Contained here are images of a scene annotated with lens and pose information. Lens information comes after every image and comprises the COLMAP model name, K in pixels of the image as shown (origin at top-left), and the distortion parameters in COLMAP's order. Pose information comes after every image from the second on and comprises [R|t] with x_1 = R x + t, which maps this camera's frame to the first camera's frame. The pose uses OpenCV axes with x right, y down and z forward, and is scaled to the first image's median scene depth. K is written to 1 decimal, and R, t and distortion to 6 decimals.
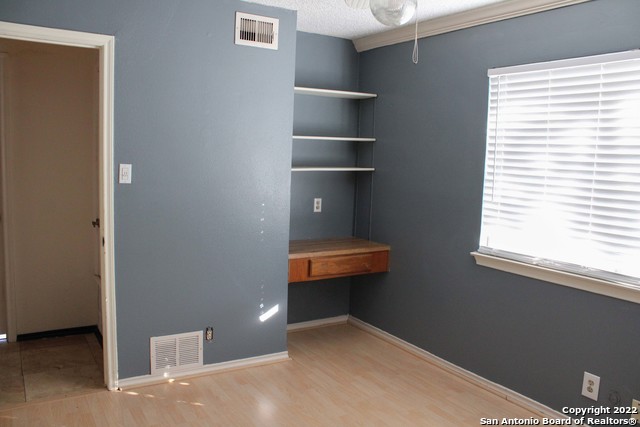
lens RADIAL K [[529.1, 0, 318.4], [0, 529.1, 213.6], [0, 0, 1]] dist [-0.163664, 0.138187]
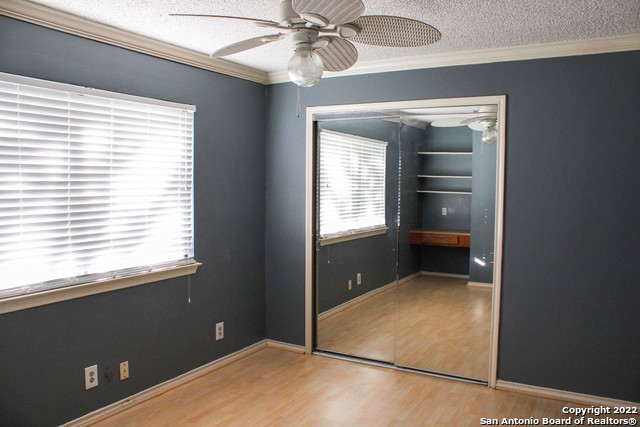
lens RADIAL K [[529.1, 0, 318.4], [0, 529.1, 213.6], [0, 0, 1]] dist [-0.163664, 0.138187]
pose [[-0.482324, -0.092254, 0.871122, -0.674248], [0.074656, 0.986492, 0.145807, -0.151165], [-0.872806, 0.135361, -0.468921, 1.044087]]
